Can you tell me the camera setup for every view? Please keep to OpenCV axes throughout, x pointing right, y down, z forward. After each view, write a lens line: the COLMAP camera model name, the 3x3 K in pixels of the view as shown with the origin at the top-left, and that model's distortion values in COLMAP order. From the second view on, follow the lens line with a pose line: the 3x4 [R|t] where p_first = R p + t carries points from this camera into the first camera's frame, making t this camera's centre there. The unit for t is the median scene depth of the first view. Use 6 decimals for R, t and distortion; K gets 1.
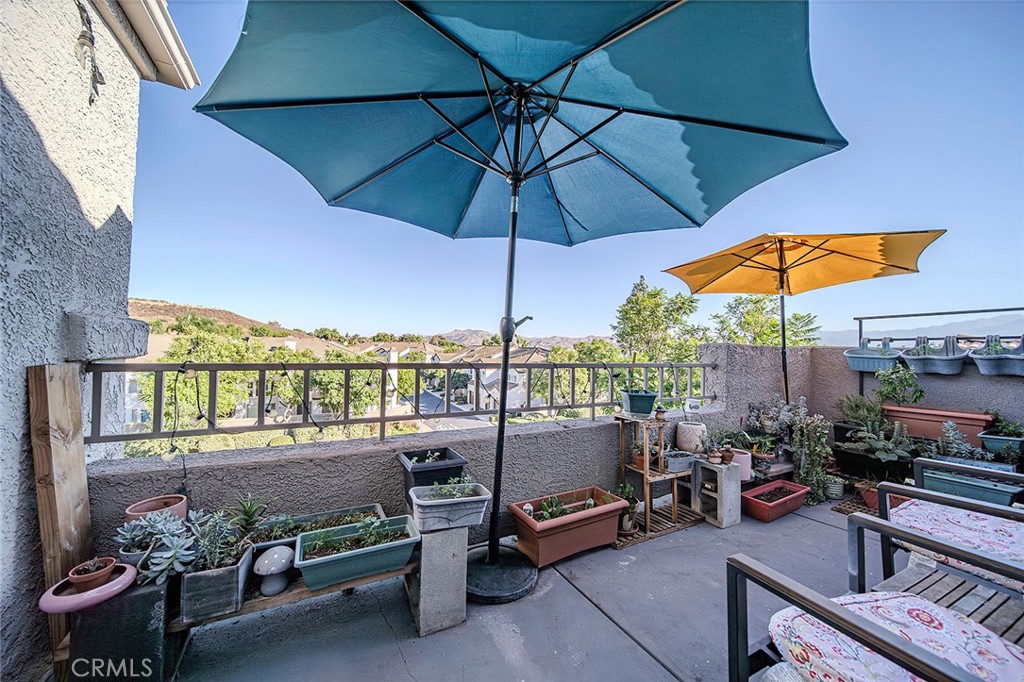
lens RADIAL K [[365.5, 0, 504.5], [0, 365.5, 342.3], [0, 0, 1]] dist [0.000423, -0.000122]
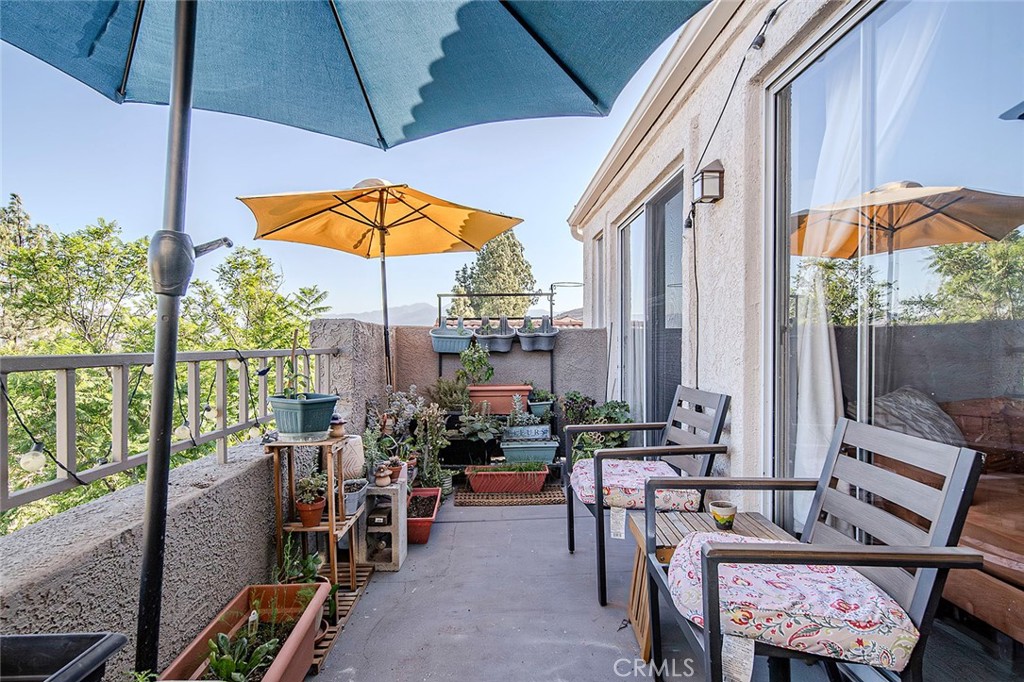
lens RADIAL K [[554.1, 0, 511.9], [0, 554.1, 339.3], [0, 0, 1]] dist [-0.004673, 0.000136]
pose [[0.442730, -0.012560, 0.896567, -0.244308], [-0.010545, 0.999760, 0.019213, 0.020595], [-0.896593, -0.017961, 0.442492, 0.269257]]
